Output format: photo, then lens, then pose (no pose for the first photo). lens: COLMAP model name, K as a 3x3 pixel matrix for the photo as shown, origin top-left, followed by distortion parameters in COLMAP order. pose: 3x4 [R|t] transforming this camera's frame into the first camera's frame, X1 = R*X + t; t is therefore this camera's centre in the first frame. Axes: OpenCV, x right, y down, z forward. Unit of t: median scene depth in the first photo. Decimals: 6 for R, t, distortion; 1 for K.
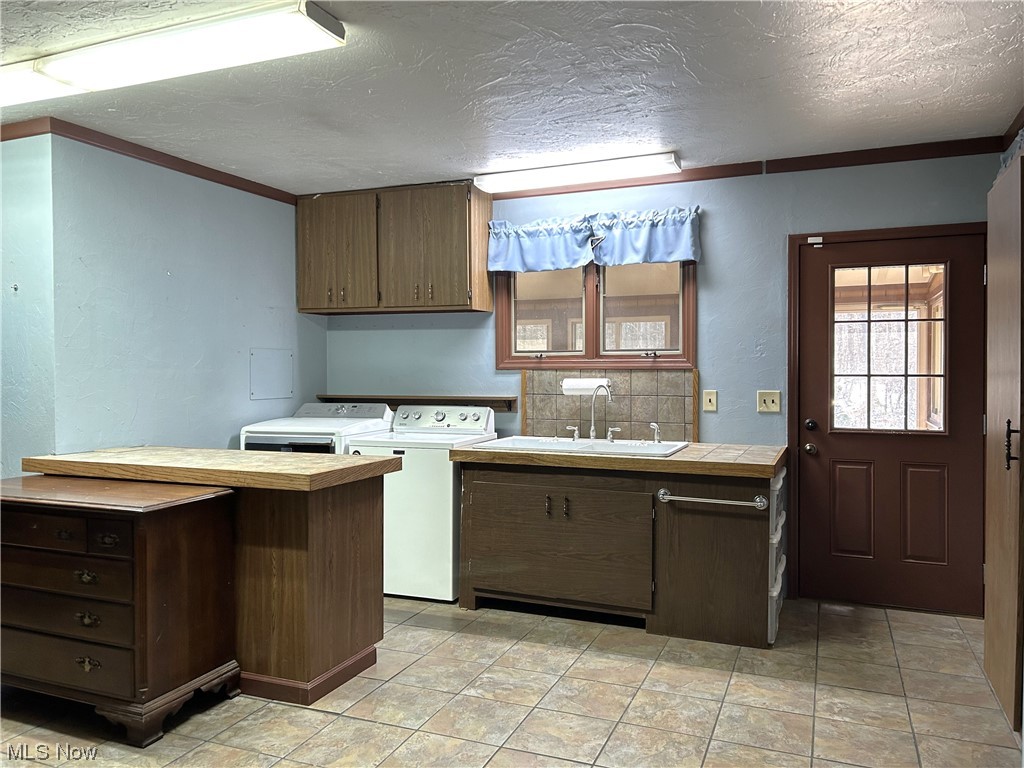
lens RADIAL K [[771.7, 0, 513.3], [0, 771.7, 379.5], [0, 0, 1]] dist [0.063807, -0.076918]
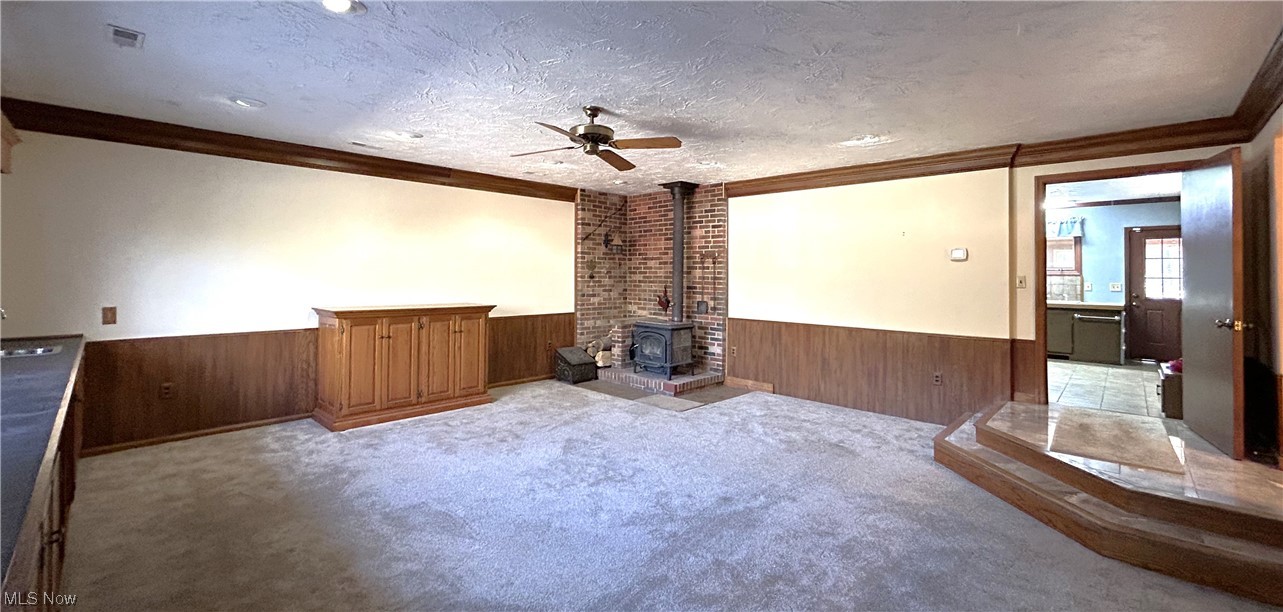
lens RADIAL K [[508.2, 0, 640.2], [0, 508.2, 266.3], [0, 0, 1]] dist [0.000380, -0.000005]
pose [[0.932722, 0.003247, -0.360583, -0.627462], [-0.012803, 0.999627, -0.024116, 0.020667], [0.360370, 0.027111, 0.932415, -1.364122]]
